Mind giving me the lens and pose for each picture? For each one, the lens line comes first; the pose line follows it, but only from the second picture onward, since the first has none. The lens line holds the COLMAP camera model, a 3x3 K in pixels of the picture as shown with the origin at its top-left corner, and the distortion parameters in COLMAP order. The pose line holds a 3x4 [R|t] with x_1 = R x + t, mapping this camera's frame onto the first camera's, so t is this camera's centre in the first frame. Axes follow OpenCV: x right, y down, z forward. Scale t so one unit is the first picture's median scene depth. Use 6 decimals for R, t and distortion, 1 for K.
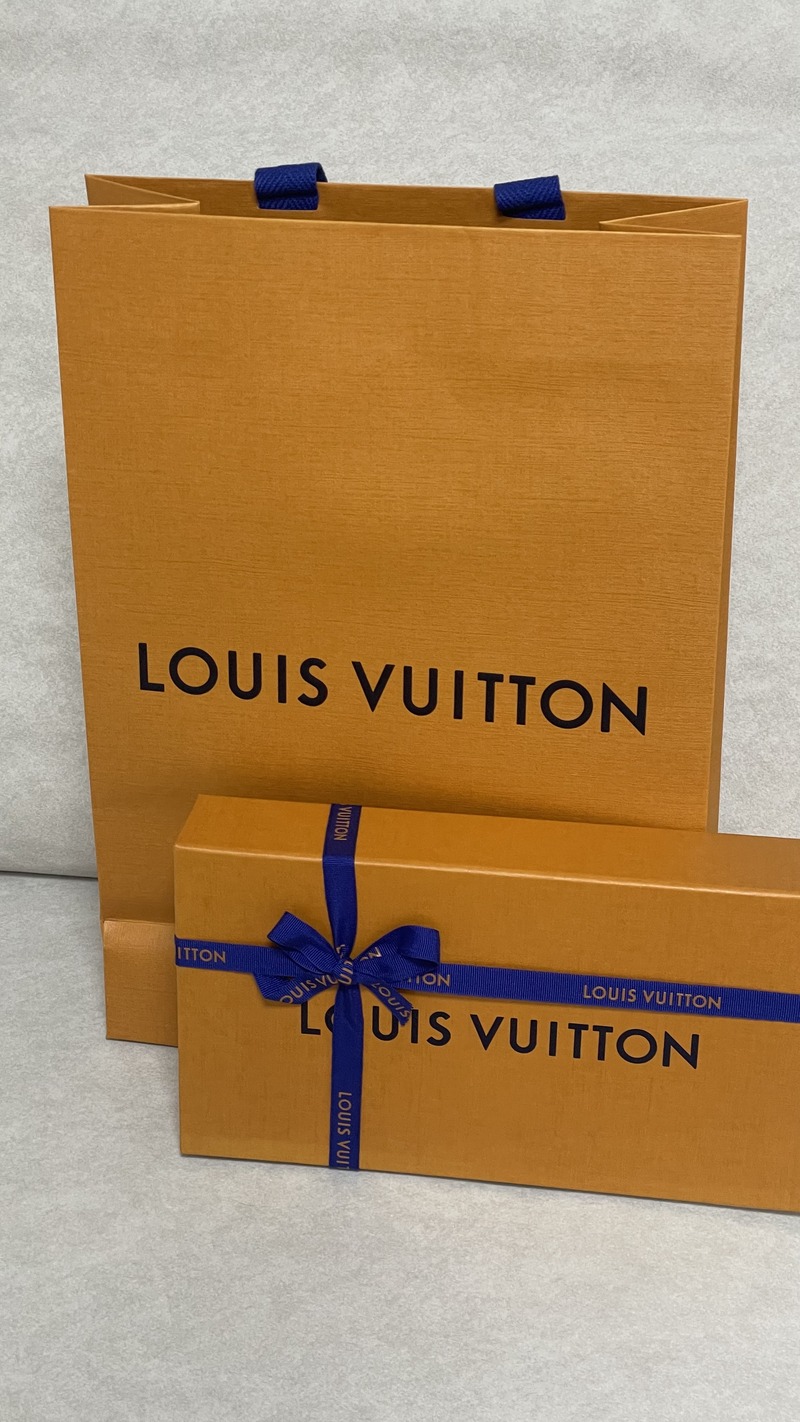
lens RADIAL K [[1998.9, 0, 400.9], [0, 1998.9, 706.0], [0, 0, 1]] dist [-0.002090, 0.000000]
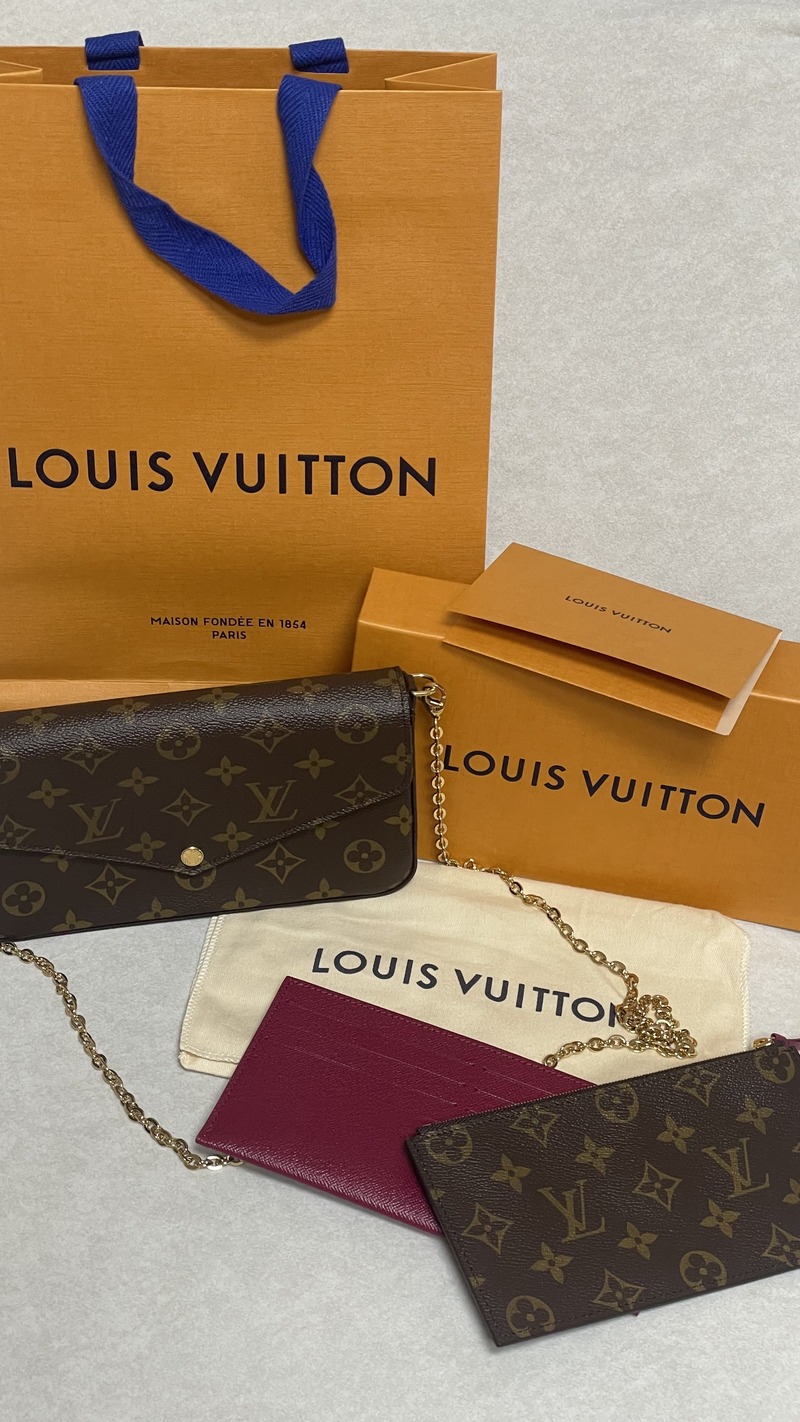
lens RADIAL K [[1998.9, 0, 399.0], [0, 1998.9, 714.0], [0, 0, 1]] dist [-0.002090, 0.000000]
pose [[0.979149, -0.090934, 0.181652, -0.137103], [0.064680, 0.987233, 0.145560, -0.034108], [-0.192569, -0.130776, 0.972530, -0.219833]]
